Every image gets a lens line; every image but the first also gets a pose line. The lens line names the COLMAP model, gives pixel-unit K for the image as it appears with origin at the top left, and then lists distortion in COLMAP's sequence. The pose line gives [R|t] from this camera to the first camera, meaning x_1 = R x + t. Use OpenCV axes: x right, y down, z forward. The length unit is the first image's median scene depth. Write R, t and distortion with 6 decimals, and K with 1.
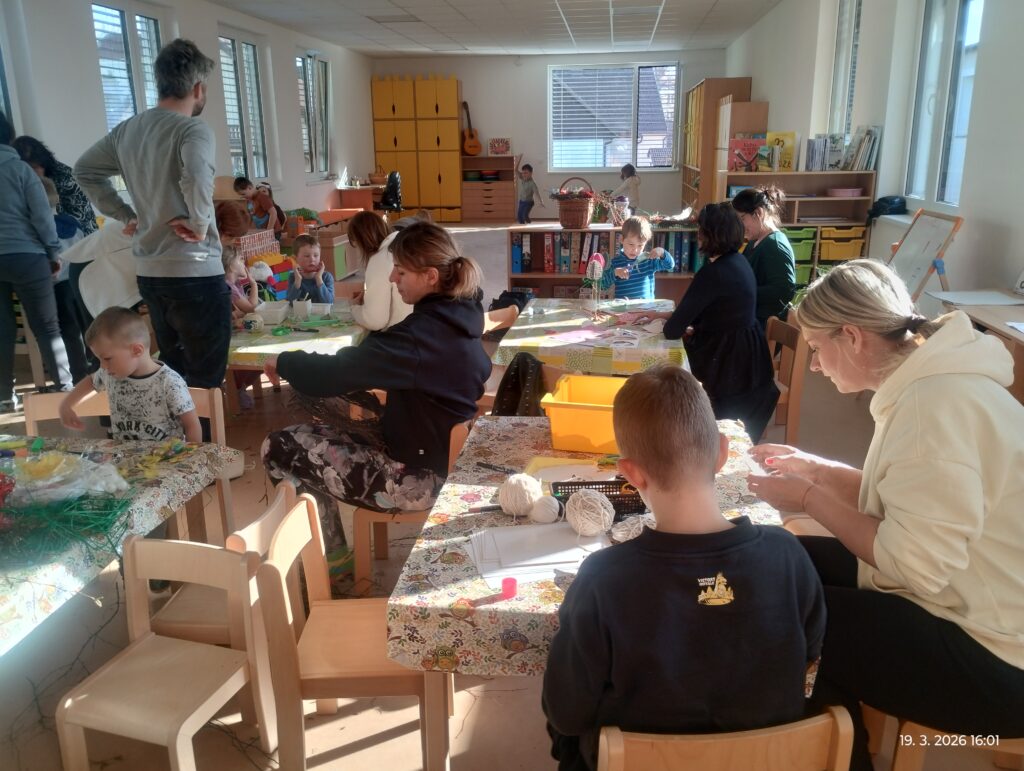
lens RADIAL K [[854.1, 0, 515.3], [0, 854.1, 392.5], [0, 0, 1]] dist [0.050392, -0.060868]
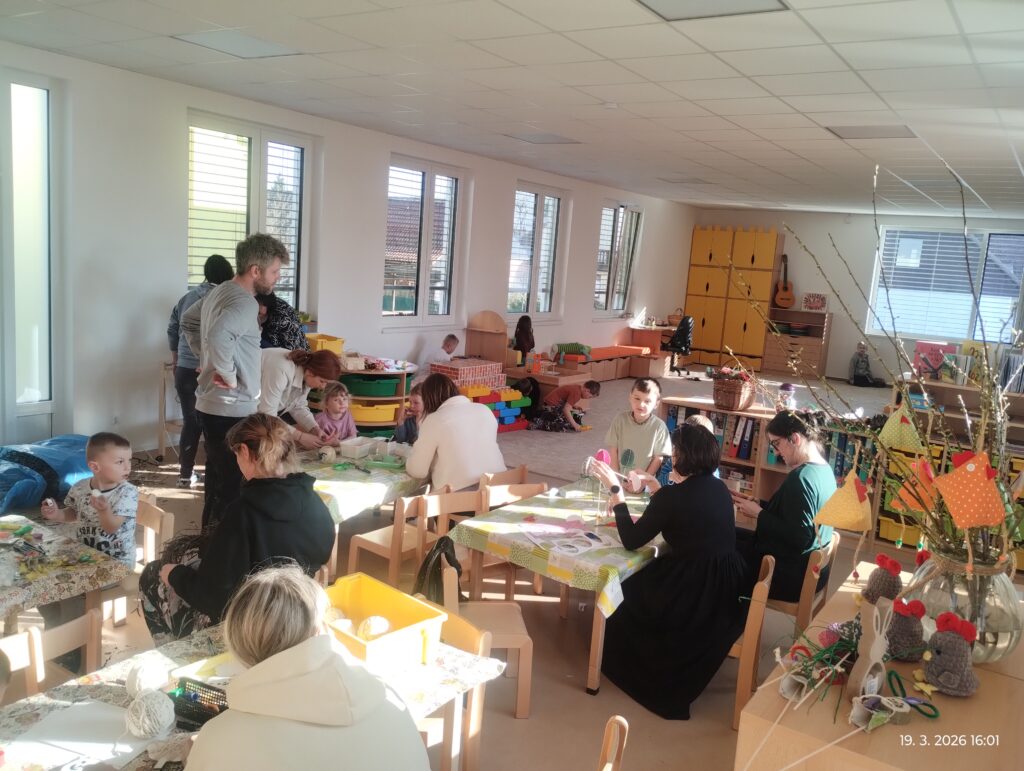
lens RADIAL K [[854.1, 0, 522.8], [0, 854.1, 383.7], [0, 0, 1]] dist [0.050392, -0.060868]
pose [[0.890164, 0.145640, -0.431738, 0.137201], [-0.207258, 0.973263, -0.099011, -0.038590], [0.405774, 0.177617, 0.896549, 0.020353]]
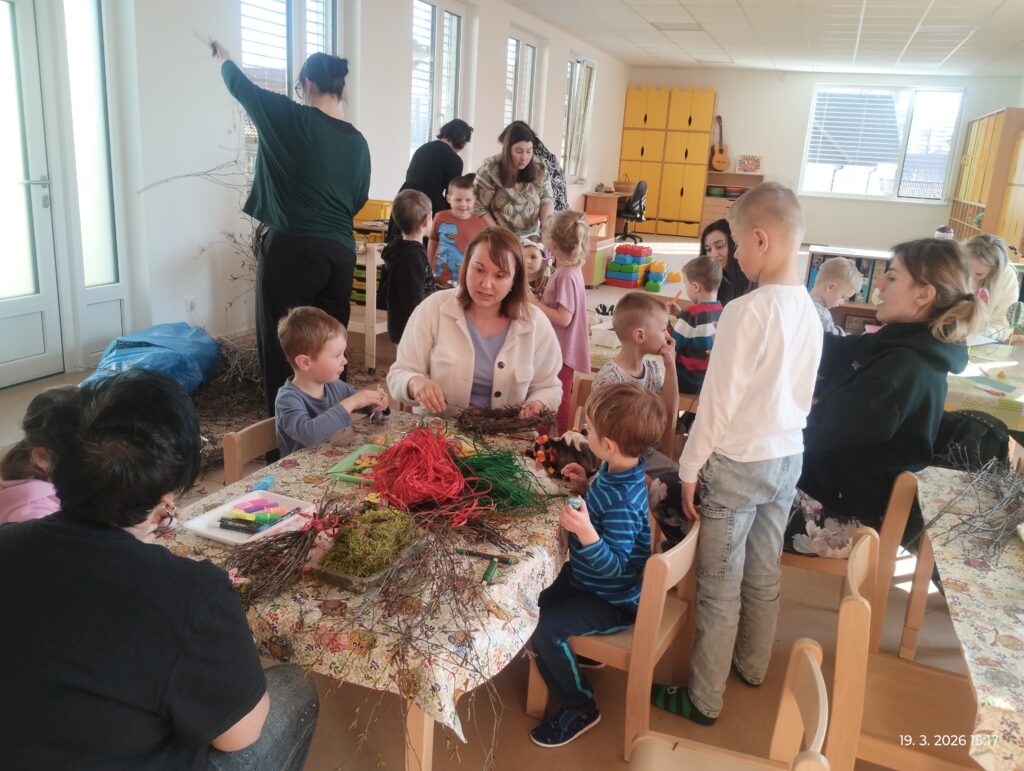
lens RADIAL K [[854.1, 0, 515.2], [0, 854.1, 392.3], [0, 0, 1]] dist [0.050392, -0.060868]
pose [[0.971255, 0.130134, -0.199323, -0.055142], [-0.132365, 0.991199, 0.002149, 0.001067], [0.197848, 0.024297, 0.979931, 0.006116]]
